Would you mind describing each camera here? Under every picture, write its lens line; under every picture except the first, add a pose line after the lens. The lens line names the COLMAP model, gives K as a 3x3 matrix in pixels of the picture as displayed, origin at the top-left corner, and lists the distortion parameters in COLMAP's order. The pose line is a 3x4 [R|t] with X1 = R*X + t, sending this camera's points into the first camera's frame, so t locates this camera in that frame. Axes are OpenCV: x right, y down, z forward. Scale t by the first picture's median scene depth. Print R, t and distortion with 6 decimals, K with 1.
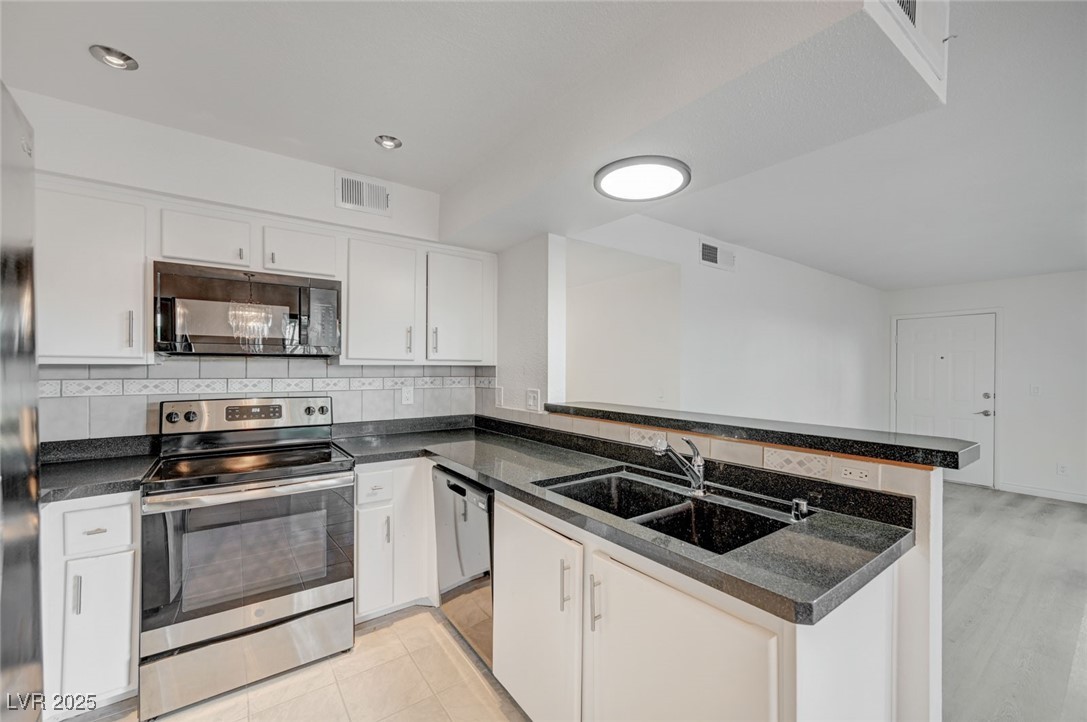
lens RADIAL K [[430.8, 0, 542.5], [0, 430.8, 368.9], [0, 0, 1]] dist [-0.000150, 0.000103]
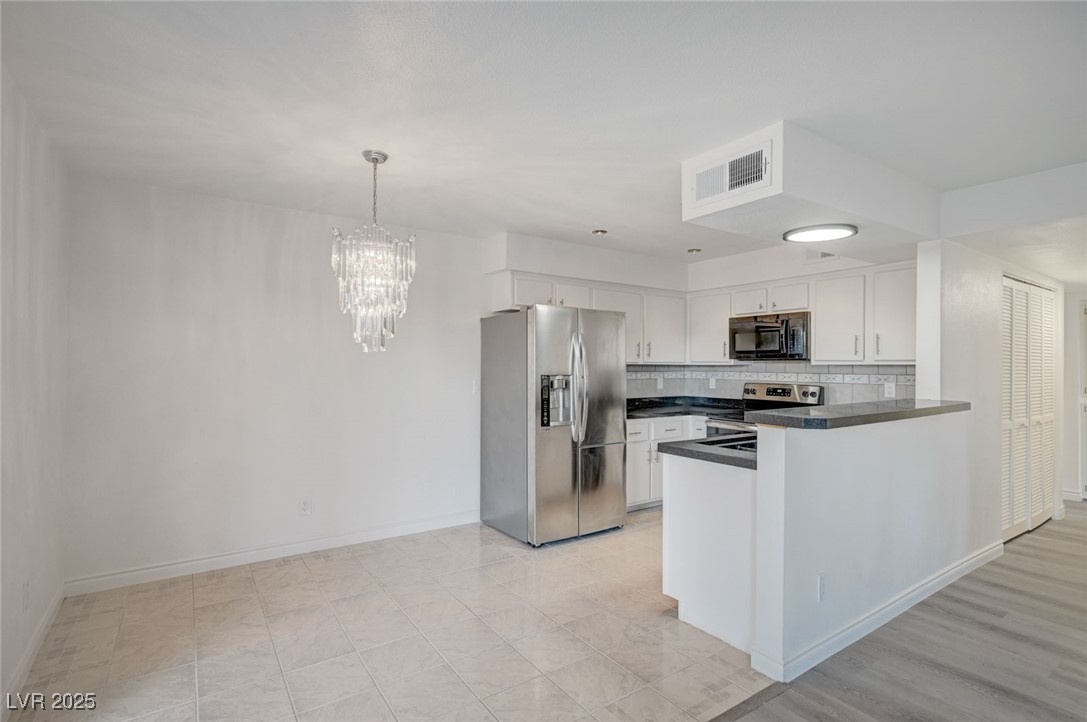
lens RADIAL K [[527.4, 0, 543.5], [0, 527.4, 361.0], [0, 0, 1]] dist [-0.000331, 0.000837]
pose [[-0.030417, -0.012366, -0.999461, 1.522622], [-0.007305, 0.999900, -0.012149, 0.007505], [0.999511, 0.006931, -0.030504, 0.108318]]
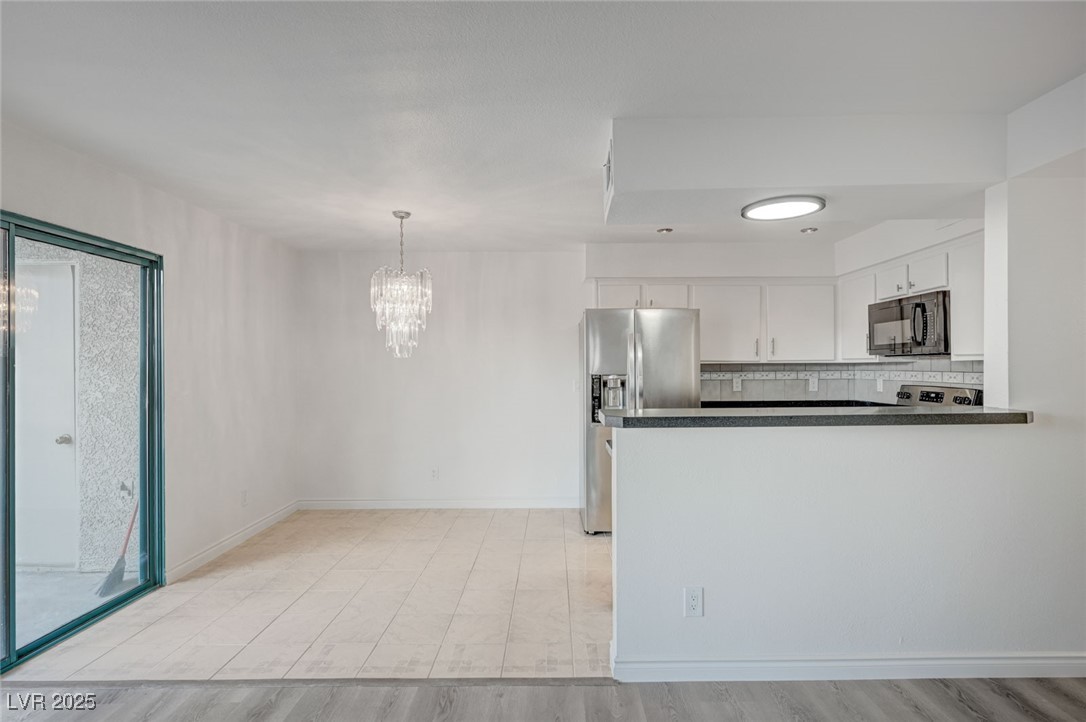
lens RADIAL K [[534.3, 0, 552.7], [0, 534.3, 363.3], [0, 0, 1]] dist [0.000418, 0.000246]
pose [[-0.591566, -0.005228, -0.806239, 1.396485], [0.002322, 0.999964, -0.008189, 0.006944], [0.806253, -0.006717, -0.591533, 1.042898]]
